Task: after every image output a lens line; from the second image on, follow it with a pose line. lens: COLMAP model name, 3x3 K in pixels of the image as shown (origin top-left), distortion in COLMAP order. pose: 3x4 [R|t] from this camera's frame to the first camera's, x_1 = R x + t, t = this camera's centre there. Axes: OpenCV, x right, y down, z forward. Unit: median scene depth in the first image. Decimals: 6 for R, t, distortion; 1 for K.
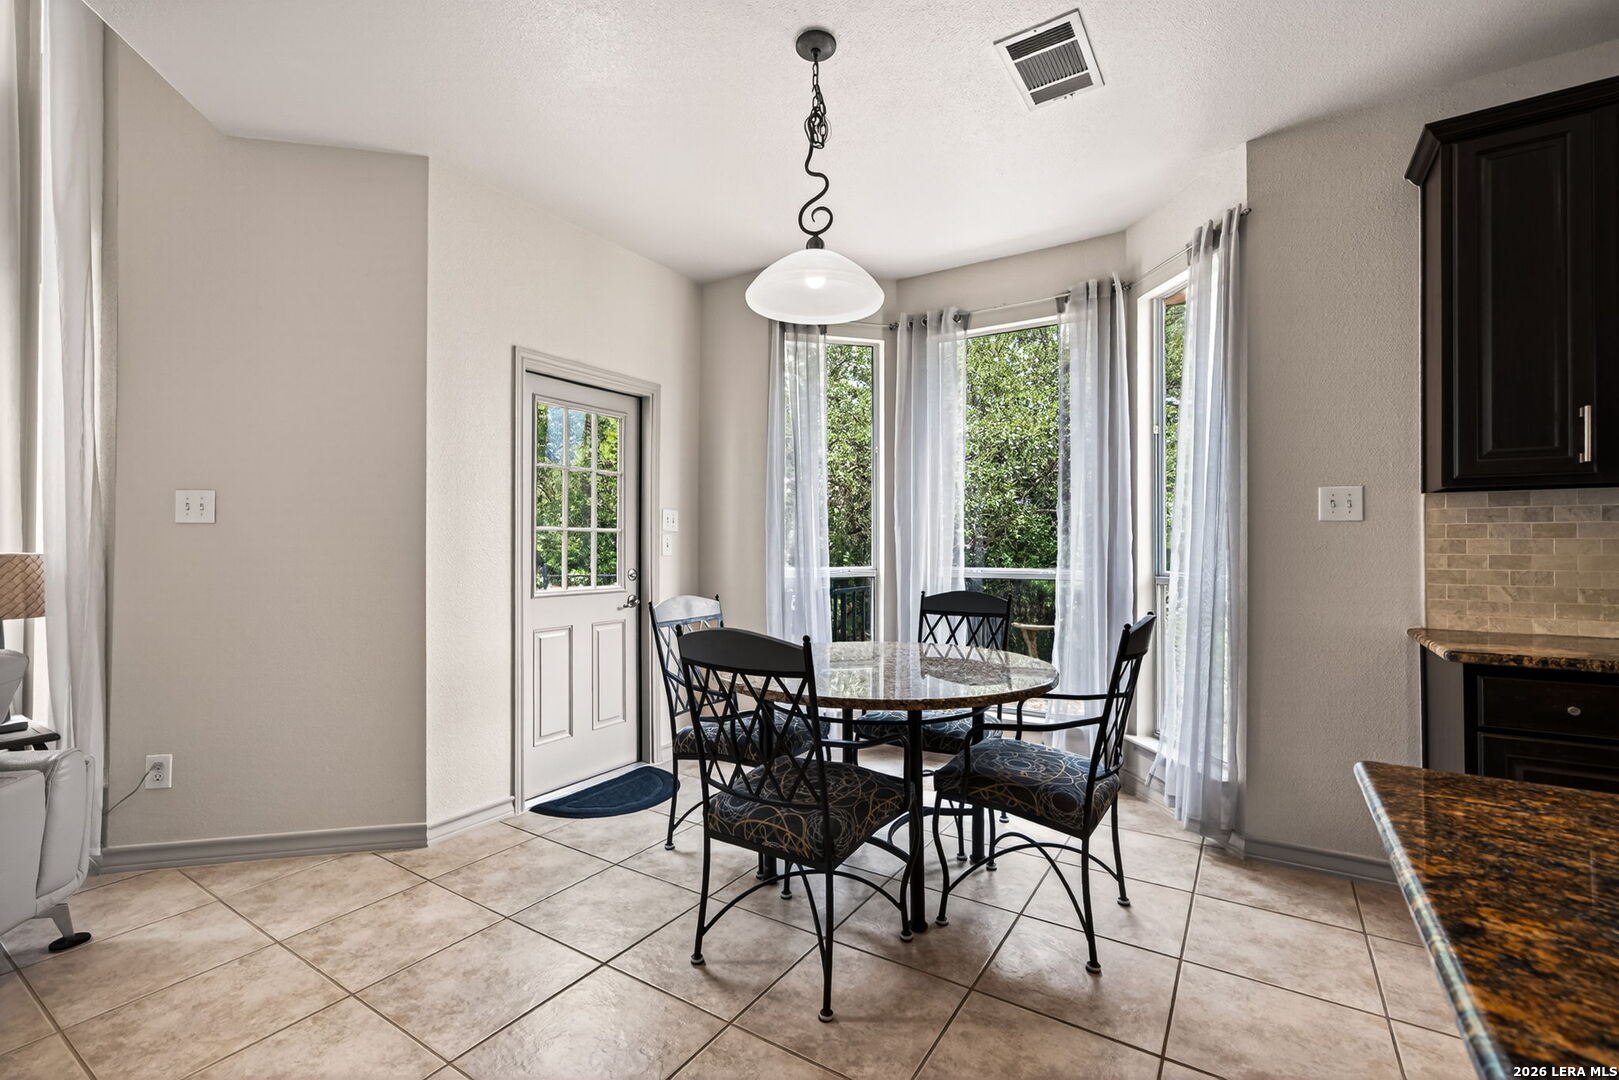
lens RADIAL K [[709.7, 0, 804.2], [0, 709.7, 543.6], [0, 0, 1]] dist [0.001972, 0.000185]
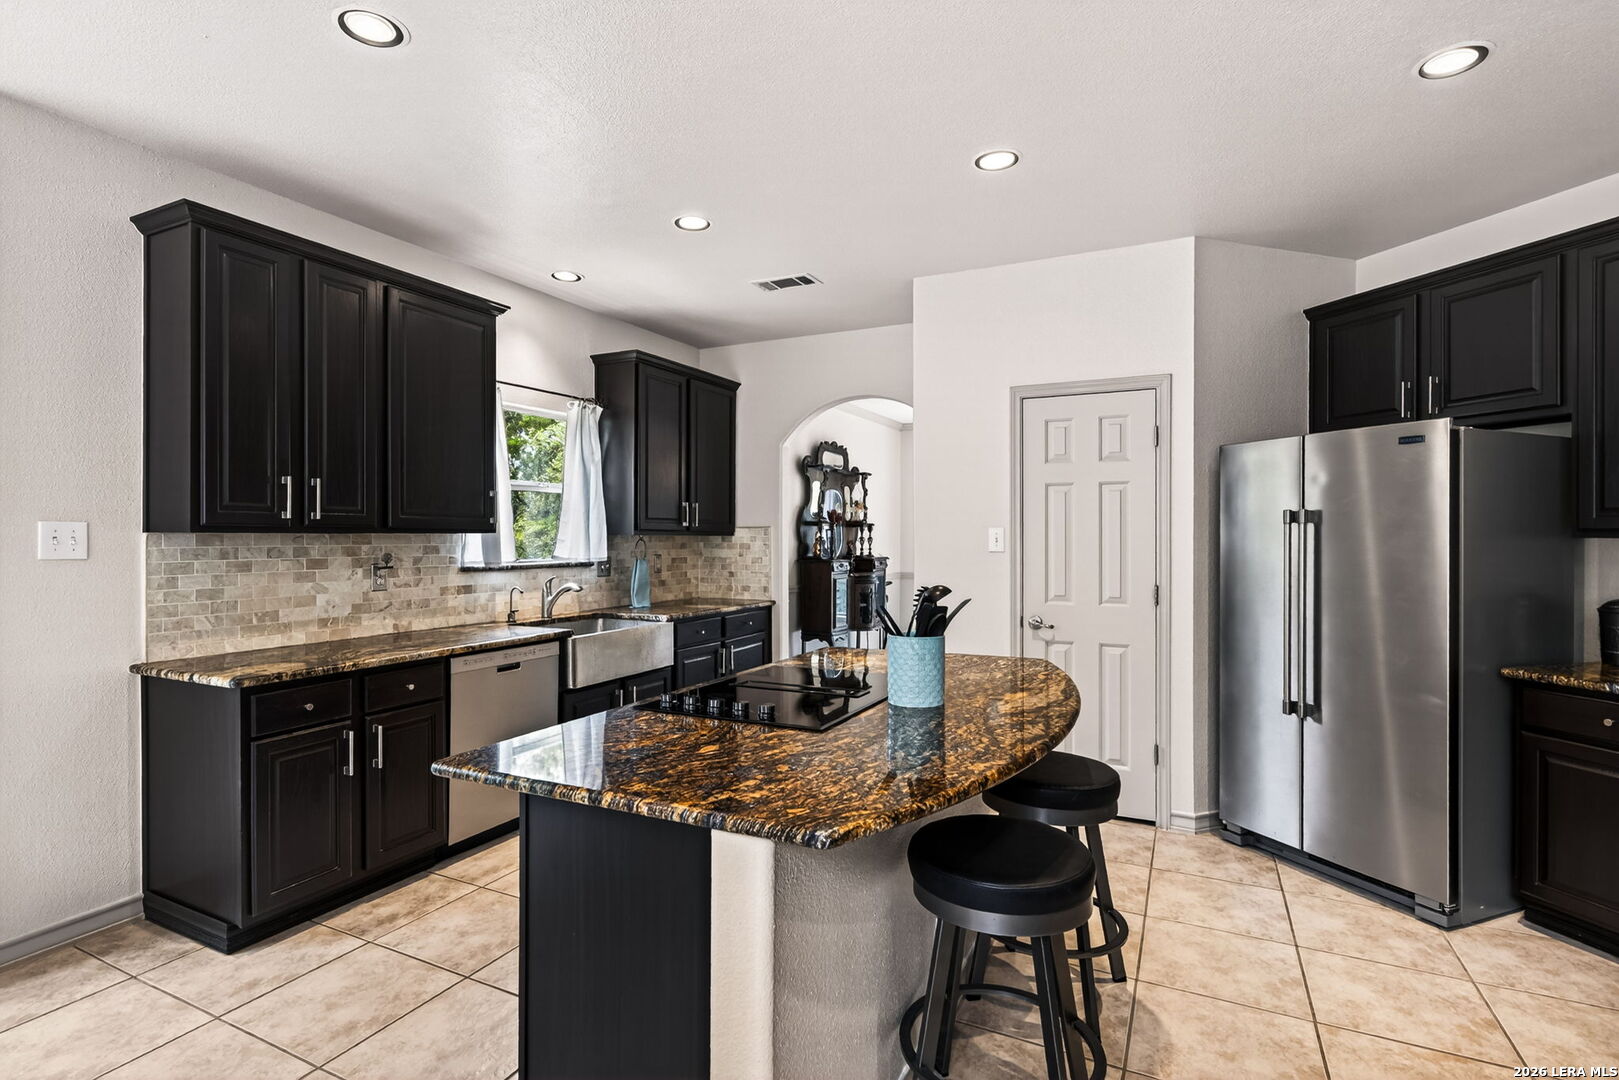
lens RADIAL K [[779.7, 0, 807.0], [0, 779.7, 541.8], [0, 0, 1]] dist [-0.004298, -0.000665]
pose [[-0.110729, -0.001039, 0.993850, -0.375714], [-0.002247, 0.999997, 0.000795, -0.062773], [-0.993848, -0.002145, -0.110731, 0.170902]]
